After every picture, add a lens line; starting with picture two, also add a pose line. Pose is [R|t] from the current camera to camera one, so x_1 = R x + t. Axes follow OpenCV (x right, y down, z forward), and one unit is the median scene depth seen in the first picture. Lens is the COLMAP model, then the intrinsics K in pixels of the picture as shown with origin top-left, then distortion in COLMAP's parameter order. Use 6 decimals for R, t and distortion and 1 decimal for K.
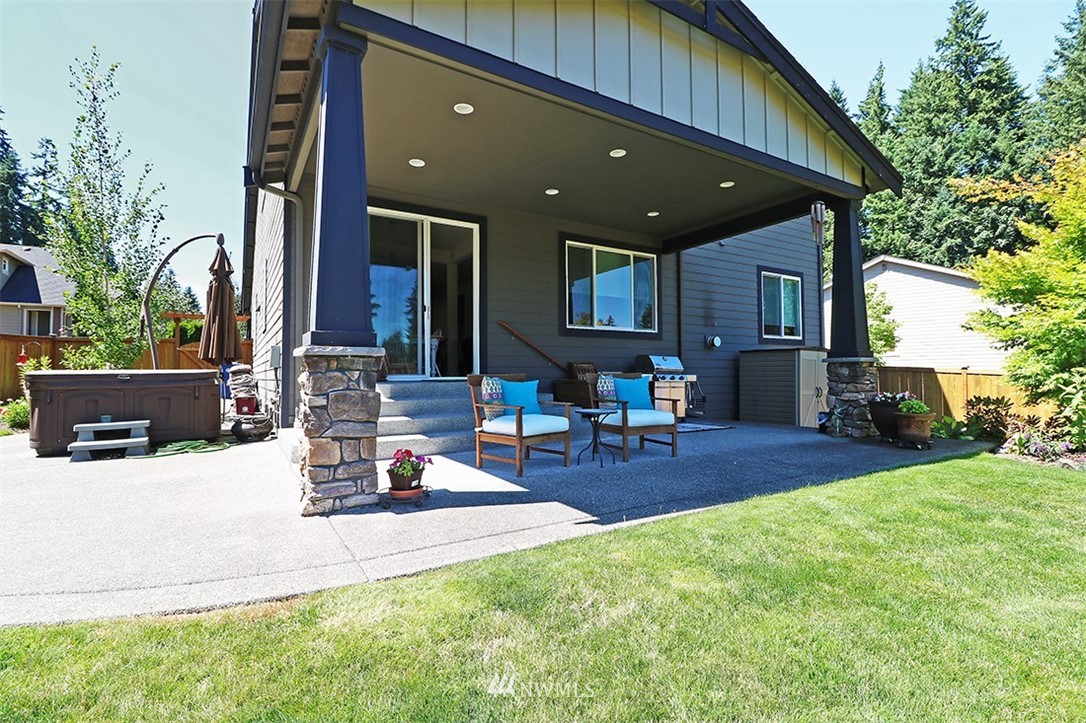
lens RADIAL K [[511.5, 0, 543.0], [0, 511.5, 361.5], [0, 0, 1]] dist [-0.030953, 0.001036]
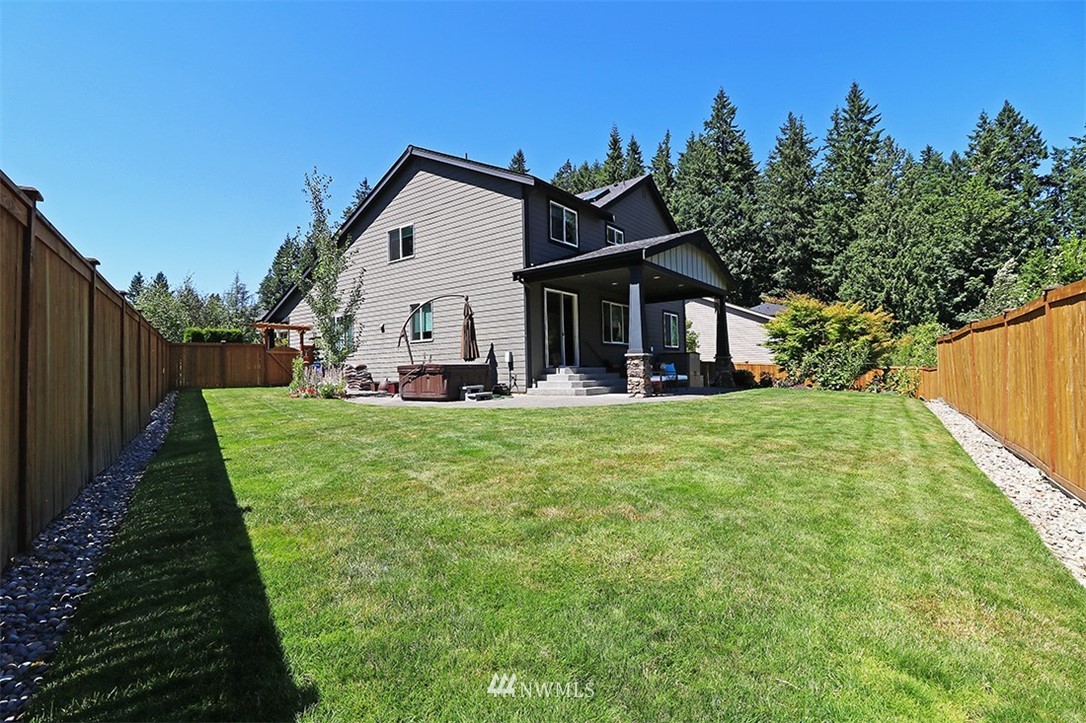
lens RADIAL K [[503.6, 0, 538.6], [0, 503.6, 357.8], [0, 0, 1]] dist [-0.003337, -0.011029]
pose [[0.931824, -0.001447, 0.362909, -0.138944], [0.003327, 0.999984, -0.004555, 0.000720], [-0.362896, 0.005452, 0.931814, -0.120370]]
